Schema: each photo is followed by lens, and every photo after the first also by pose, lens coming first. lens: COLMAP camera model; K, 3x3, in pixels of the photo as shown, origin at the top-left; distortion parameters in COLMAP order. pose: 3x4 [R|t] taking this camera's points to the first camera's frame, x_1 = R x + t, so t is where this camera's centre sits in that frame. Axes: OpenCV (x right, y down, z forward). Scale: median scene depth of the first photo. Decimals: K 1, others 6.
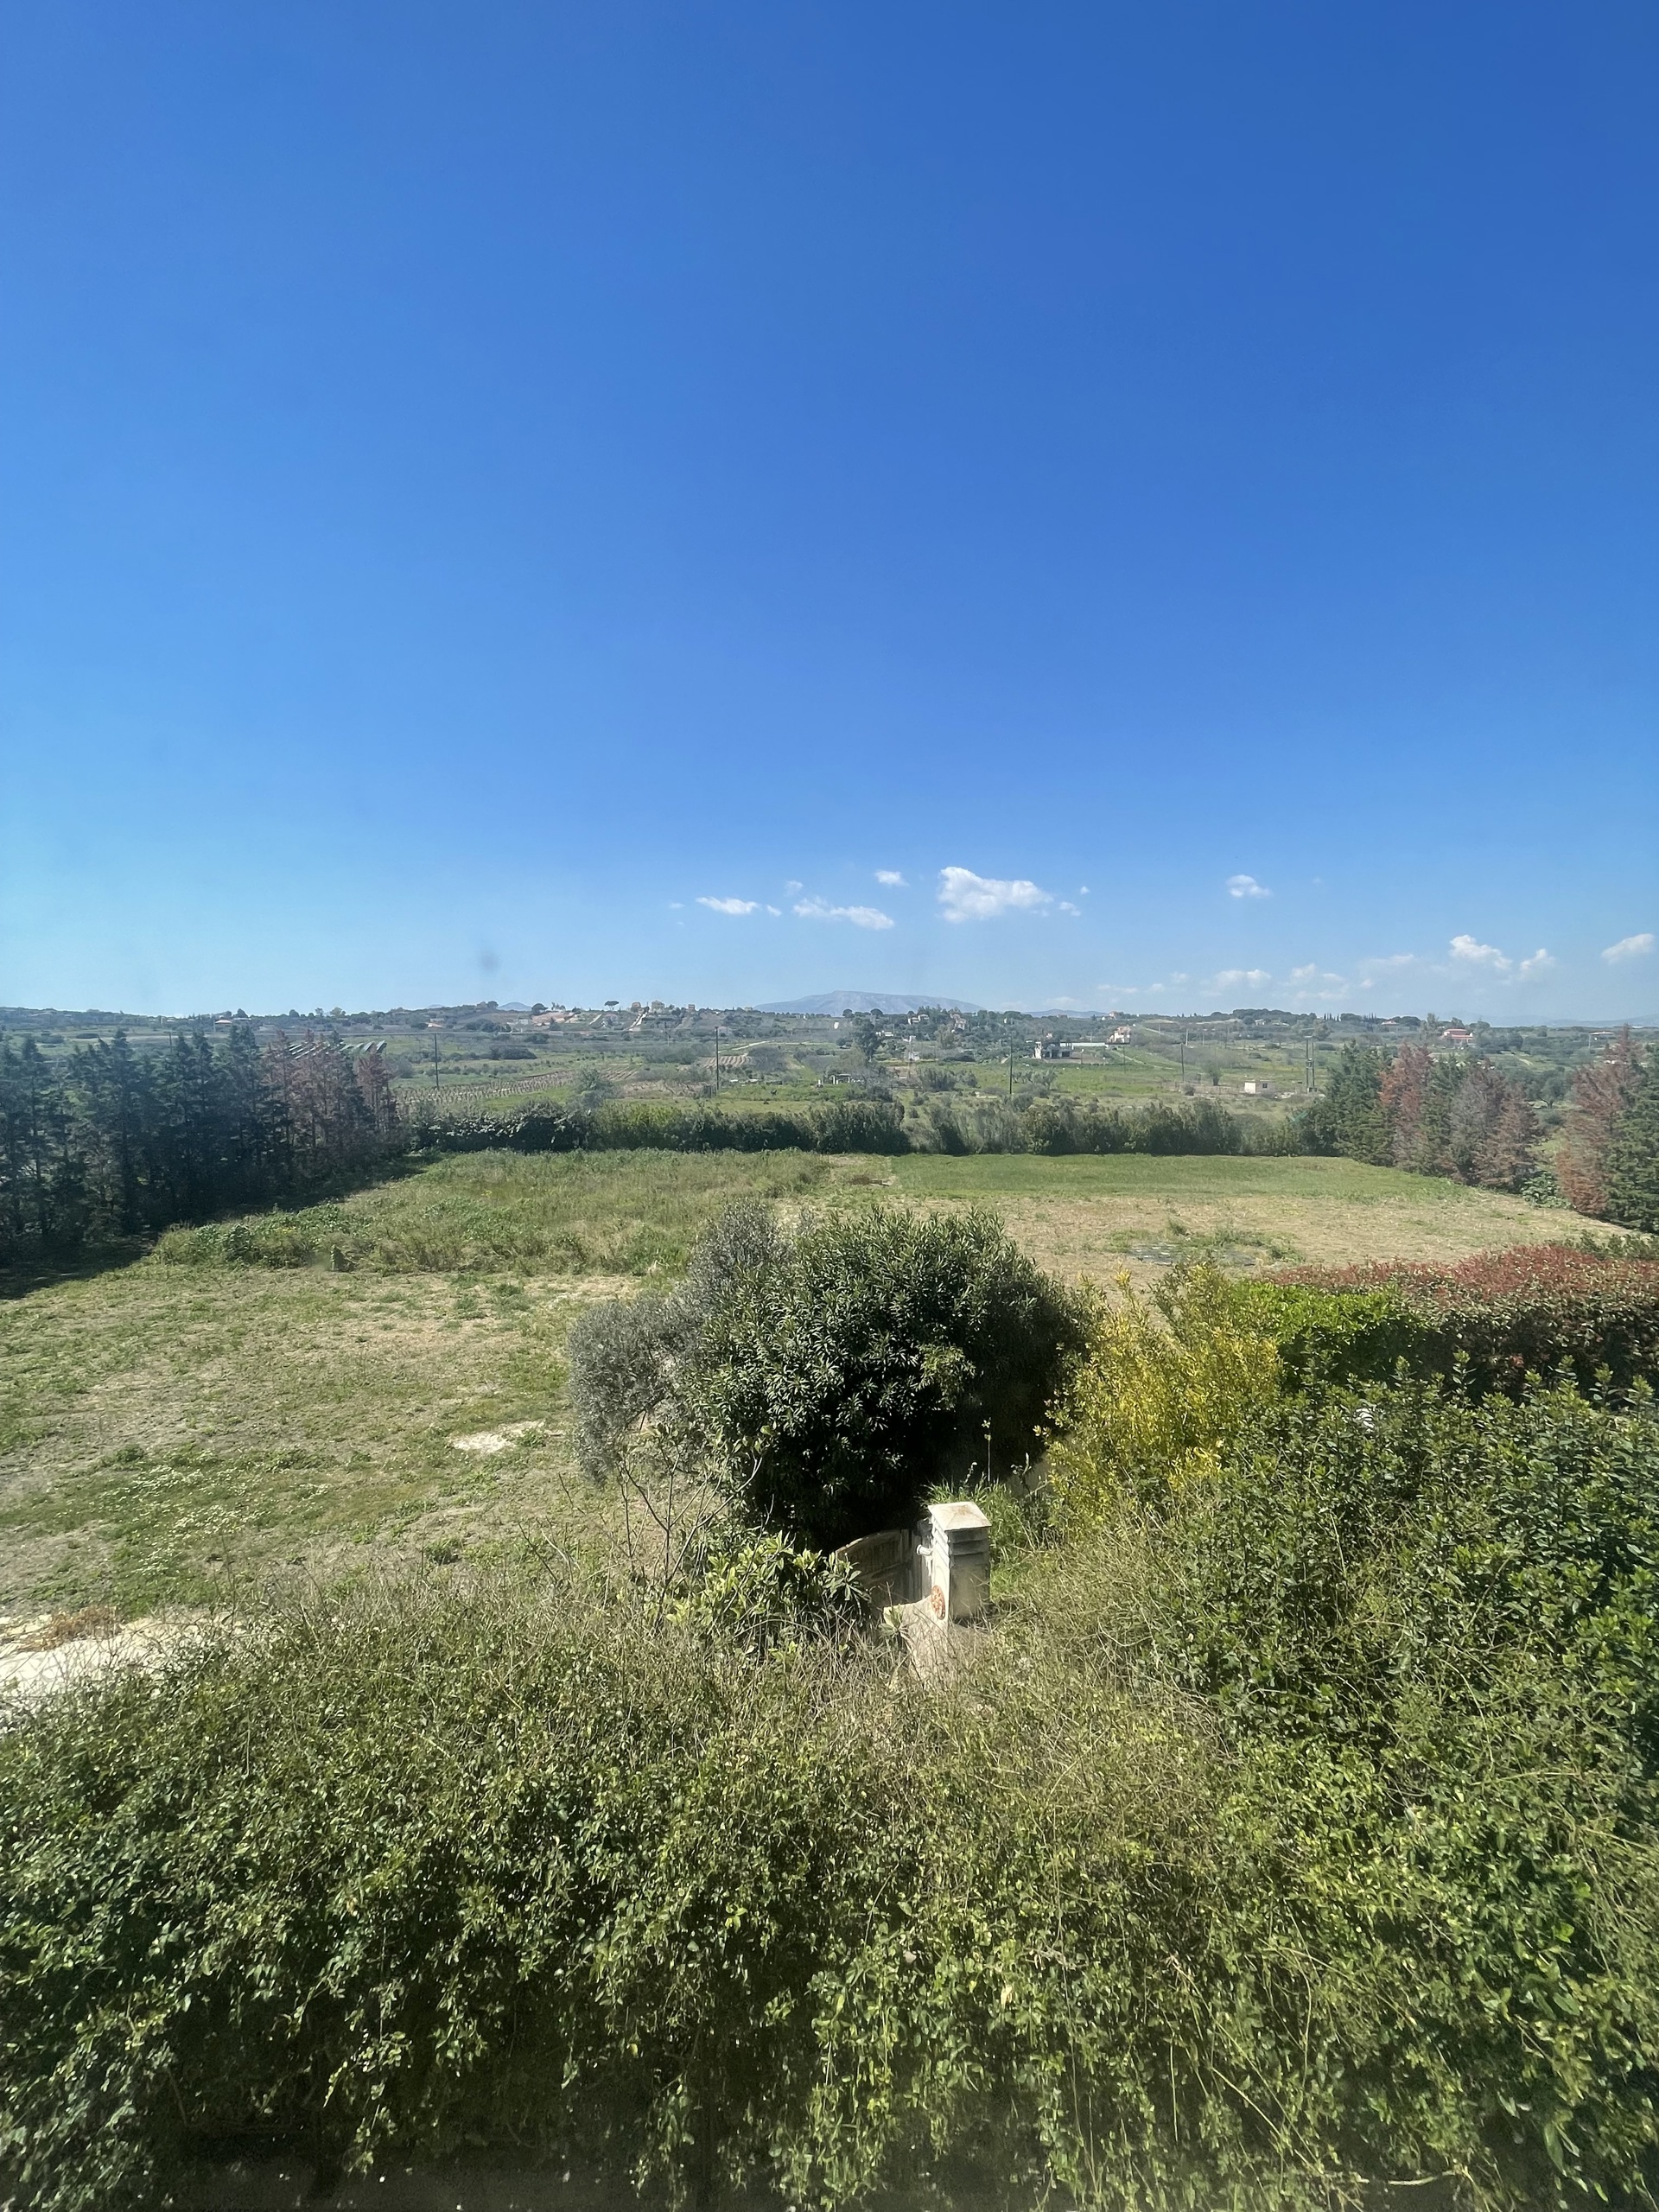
lens RADIAL K [[894.5, 0, 826.8], [0, 894.5, 1113.0], [0, 0, 1]] dist [0.001641, -0.000788]
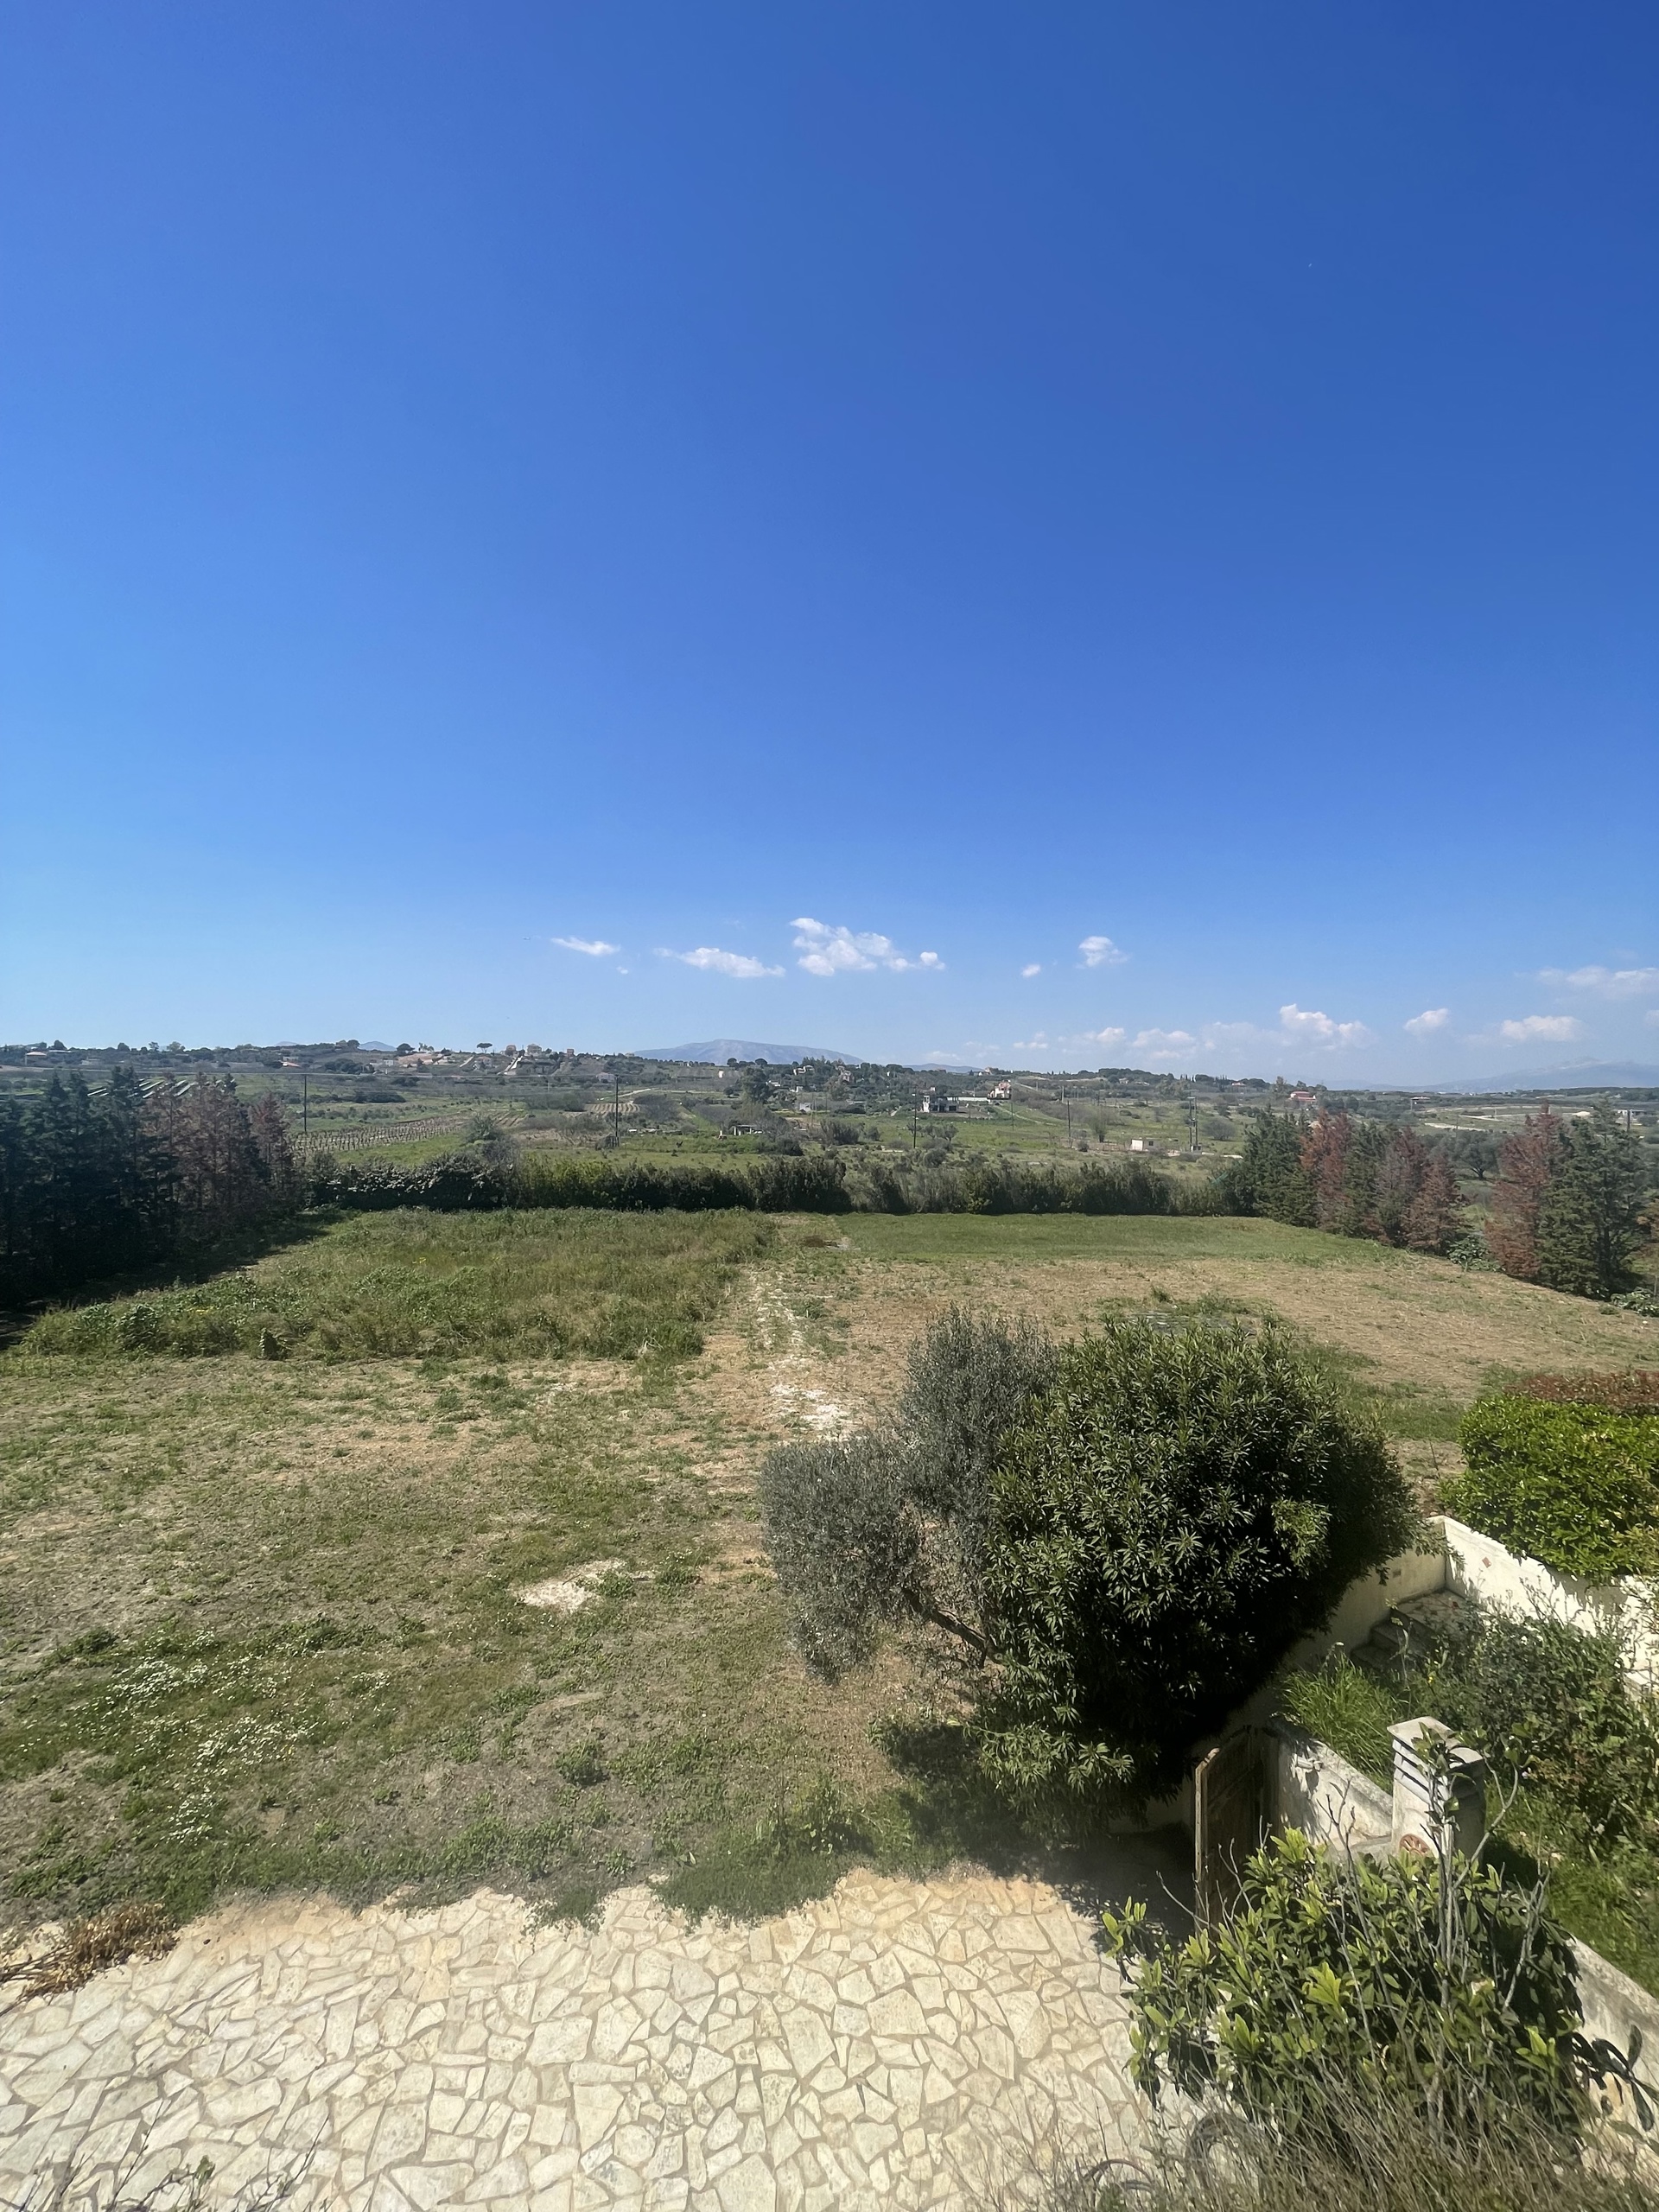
lens RADIAL K [[894.5, 0, 829.1], [0, 894.5, 1100.3], [0, 0, 1]] dist [0.001641, -0.000788]
pose [[0.990456, 0.019964, 0.136376, -0.079917], [-0.010466, 0.997491, -0.070015, -0.009733], [-0.137431, 0.067920, 0.988180, 0.037080]]
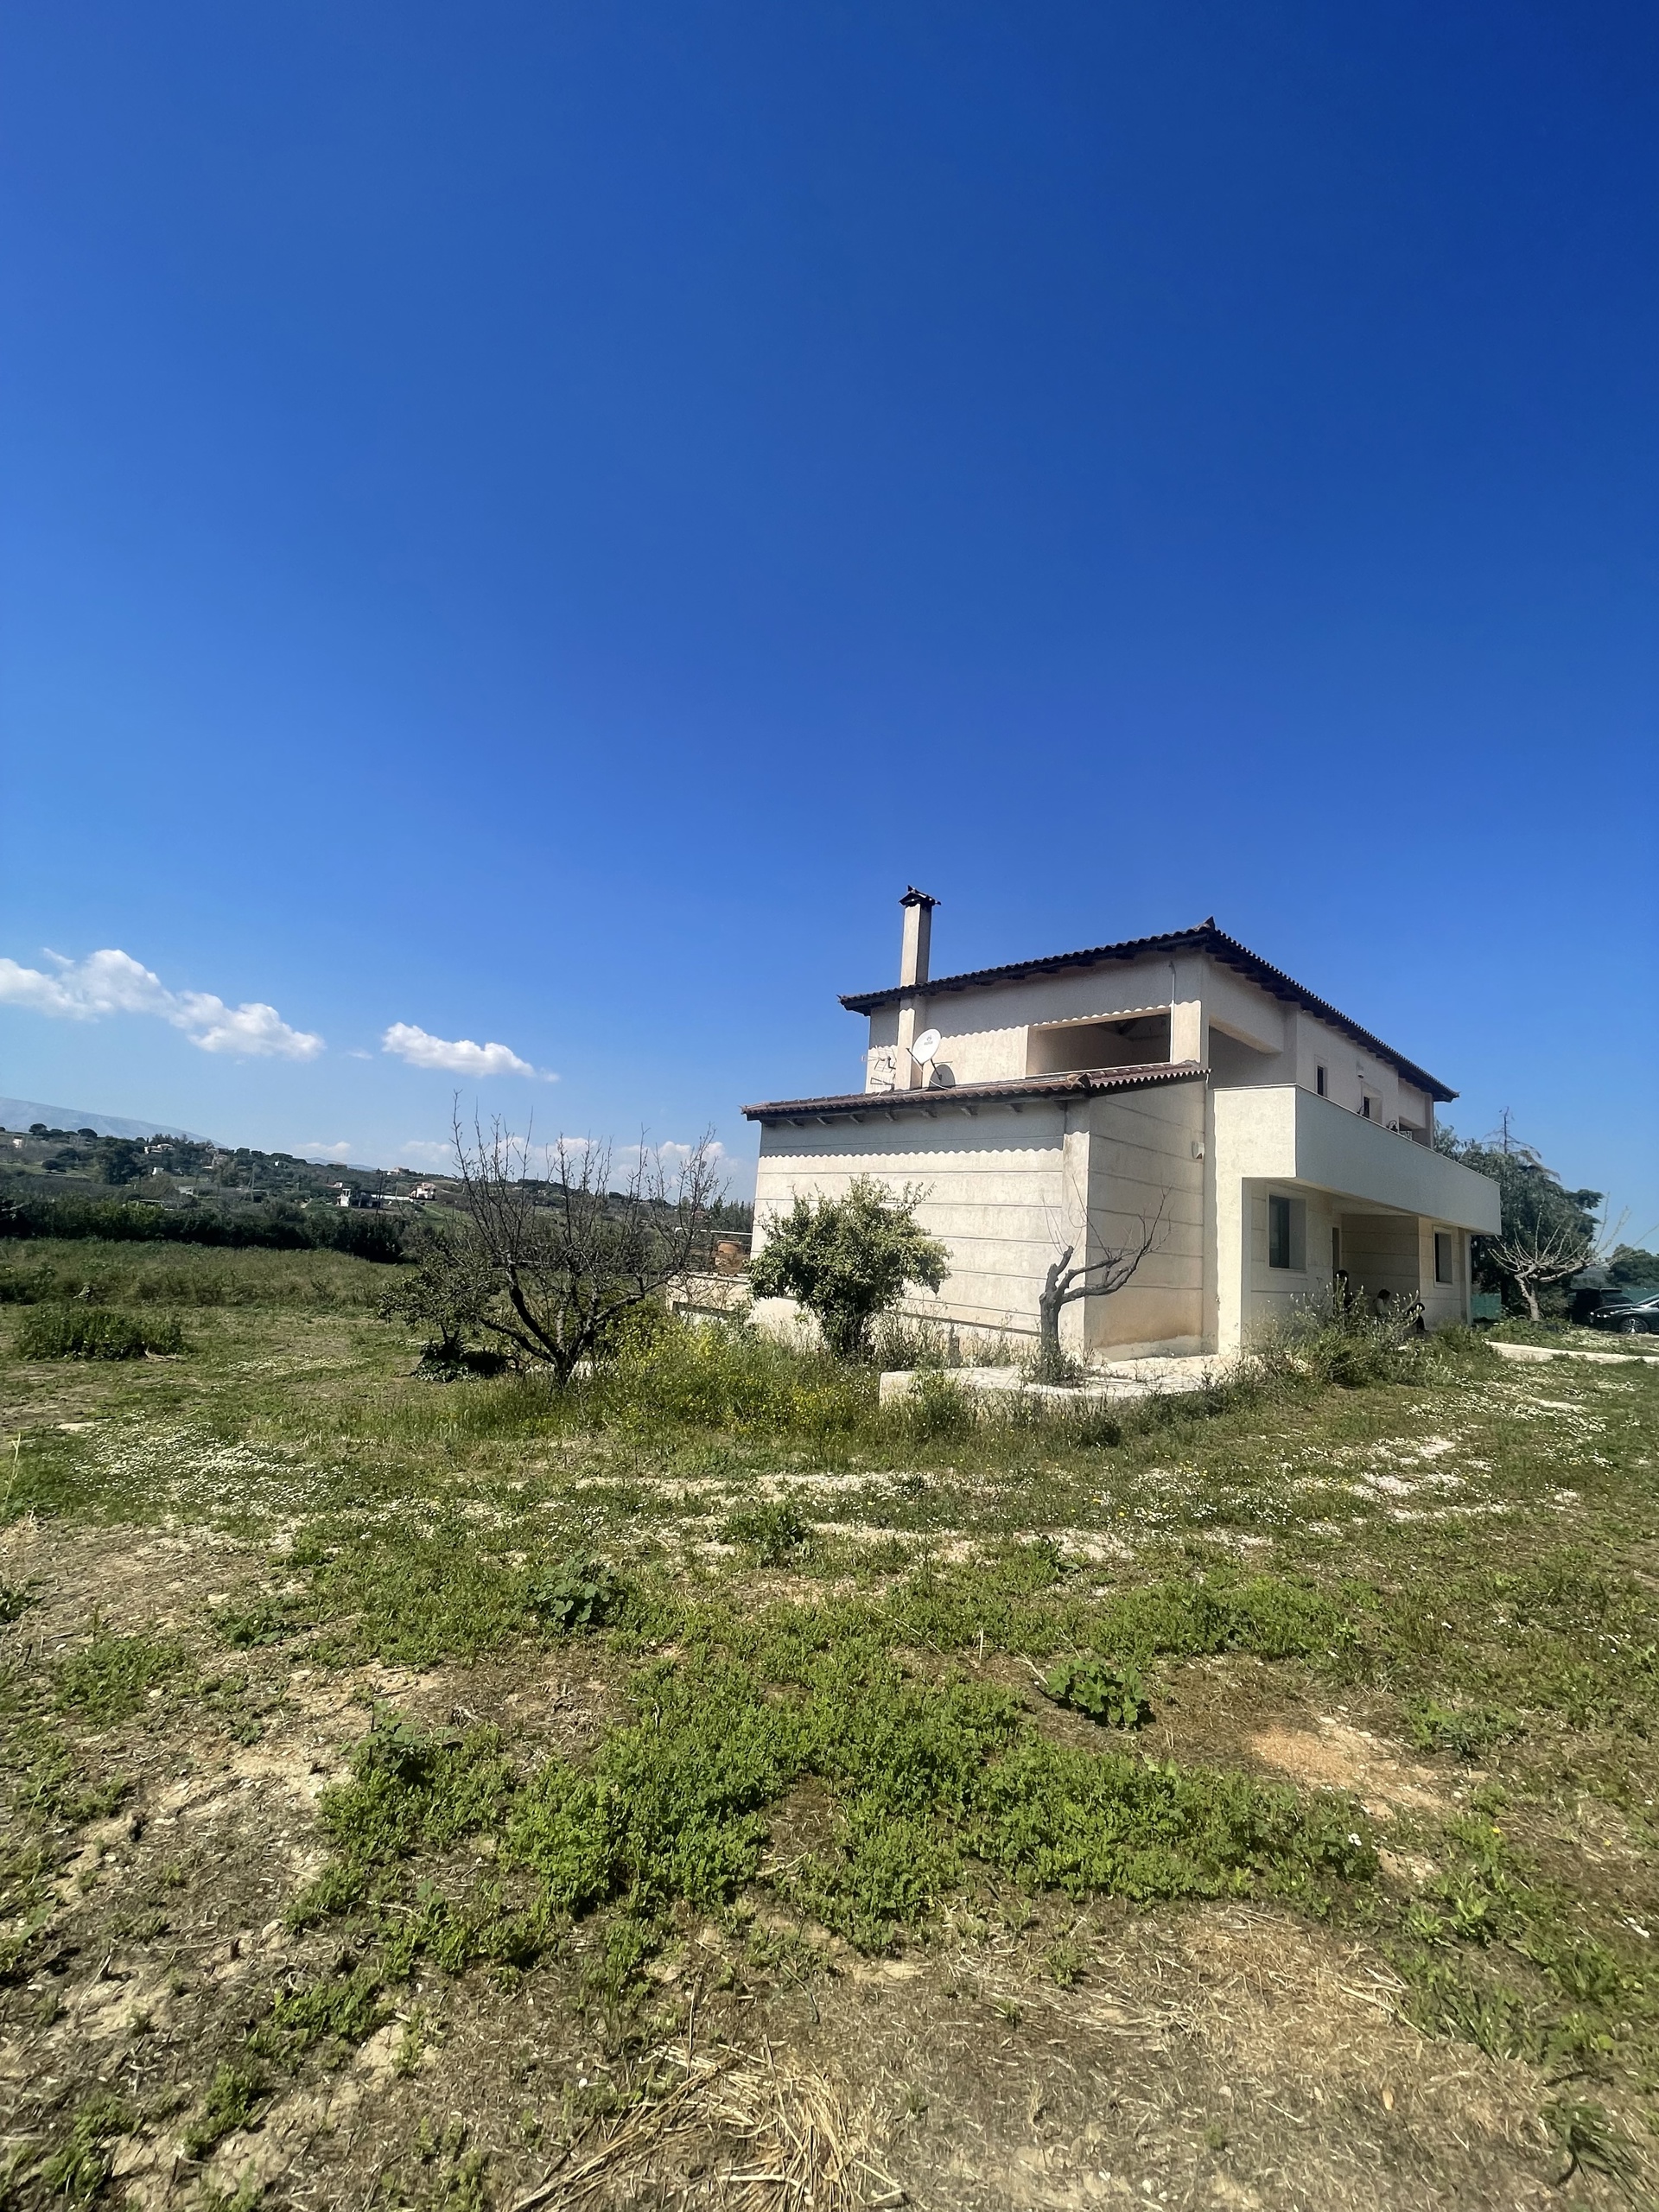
lens RADIAL K [[894.5, 0, 829.9], [0, 894.5, 1106.8], [0, 0, 1]] dist [0.001641, -0.000788]
pose [[0.710513, 0.161045, 0.685007, -0.404960], [-0.027981, 0.979155, -0.201177, 0.077408], [-0.703127, 0.123772, 0.700209, -0.244367]]
